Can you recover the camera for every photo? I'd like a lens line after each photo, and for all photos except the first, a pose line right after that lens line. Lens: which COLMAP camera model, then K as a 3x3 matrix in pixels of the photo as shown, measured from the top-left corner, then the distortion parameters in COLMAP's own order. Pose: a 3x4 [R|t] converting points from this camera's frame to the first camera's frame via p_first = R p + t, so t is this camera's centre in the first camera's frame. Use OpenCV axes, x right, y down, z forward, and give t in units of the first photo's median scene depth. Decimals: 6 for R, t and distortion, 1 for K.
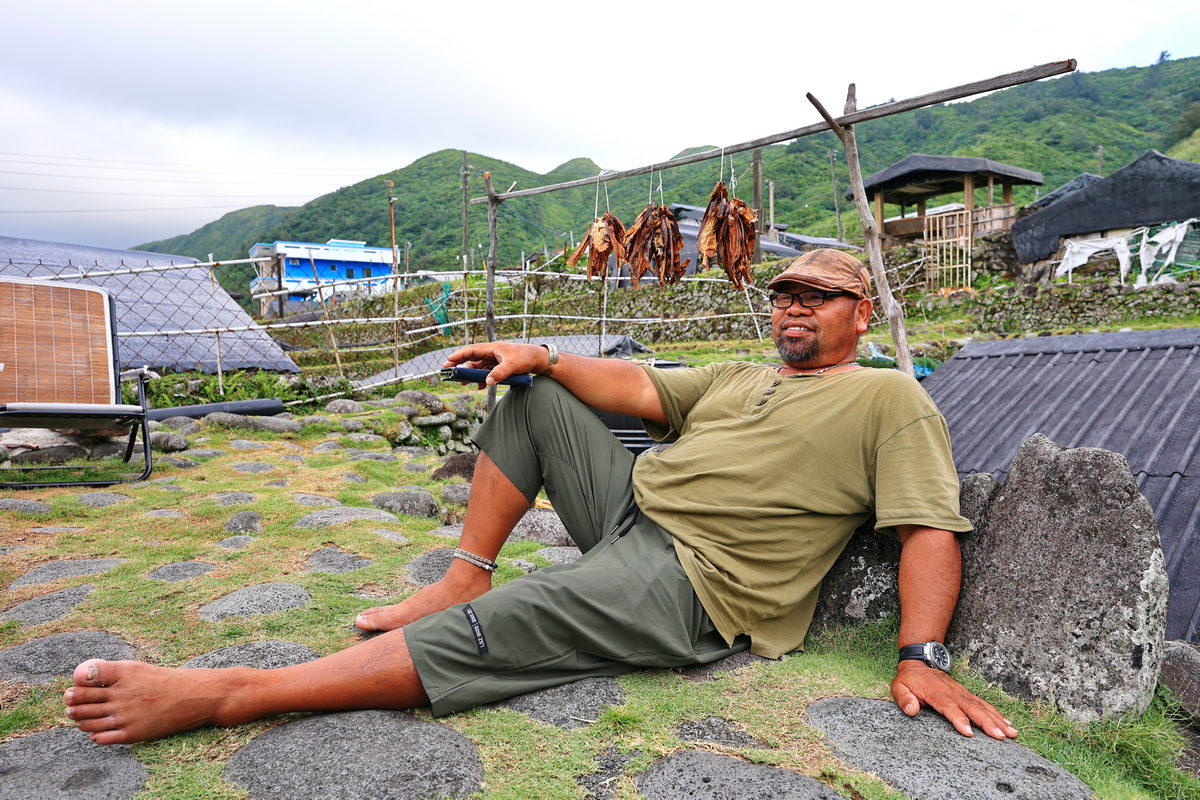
lens RADIAL K [[774.5, 0, 600.0], [0, 774.5, 400.0], [0, 0, 1]] dist [0.000062, -0.000251]
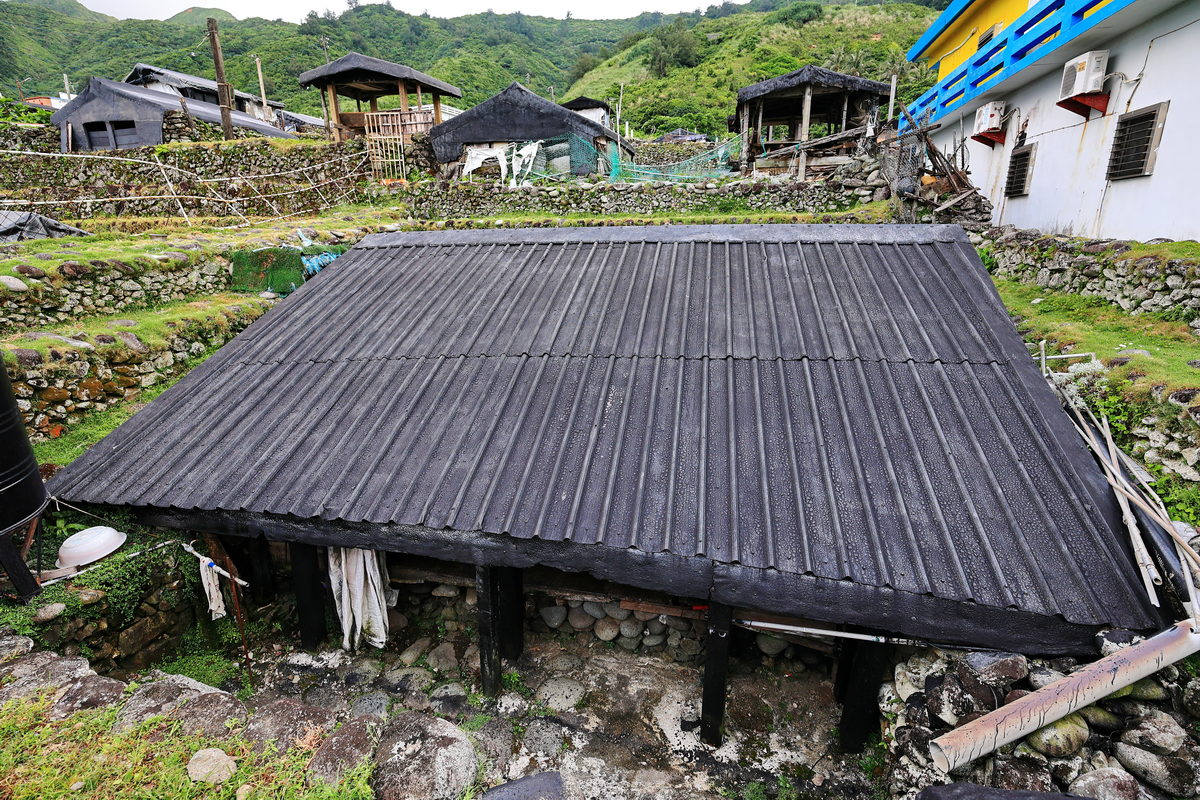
lens RADIAL K [[564.4, 0, 600.0], [0, 564.4, 400.0], [0, 0, 1]] dist [0.000075, 0.000023]
pose [[0.784392, -0.170000, 0.596514, 0.130525], [0.018088, 0.967568, 0.251961, -0.026420], [-0.620001, -0.186846, 0.762028, 0.040560]]
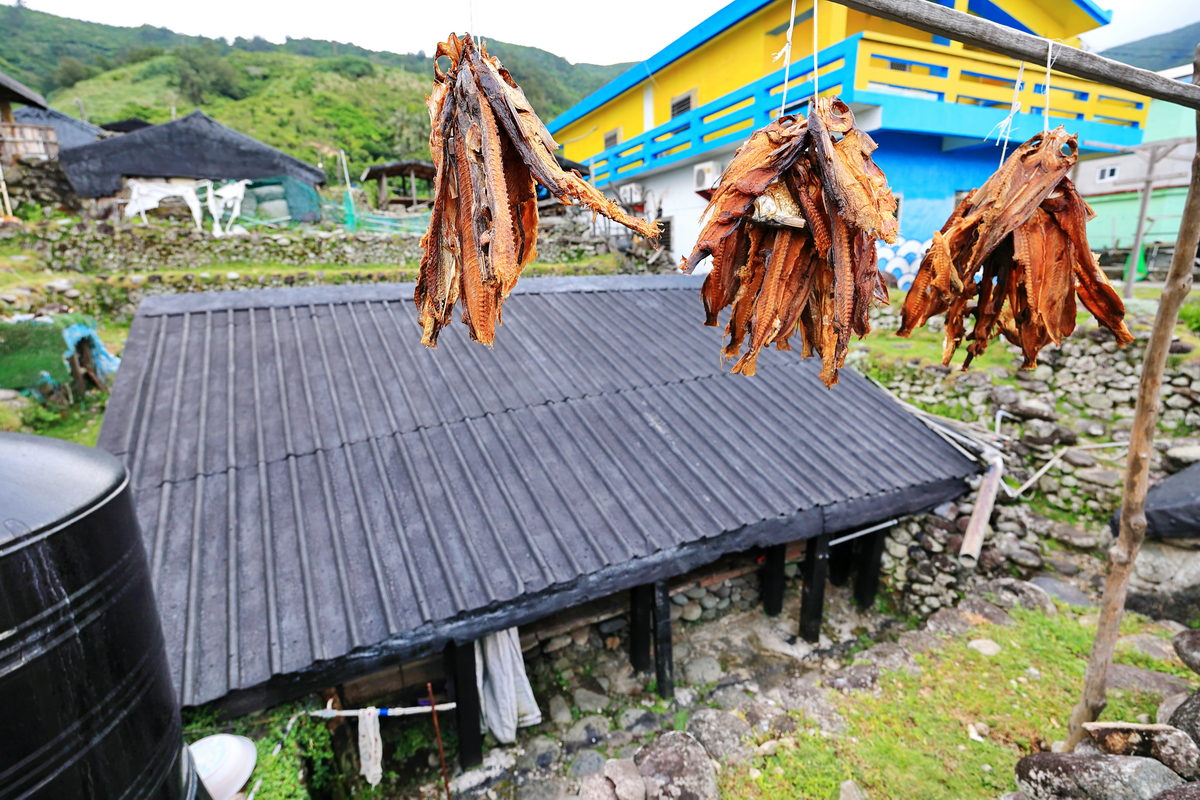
lens RADIAL K [[559.9, 0, 600.0], [0, 559.9, 400.0], [0, 0, 1]] dist [-0.000726, -0.000165]
pose [[0.205673, -0.214180, 0.954896, -0.043108], [0.052245, 0.976768, 0.207833, -0.043361], [-0.977225, 0.007142, 0.212084, 0.235003]]
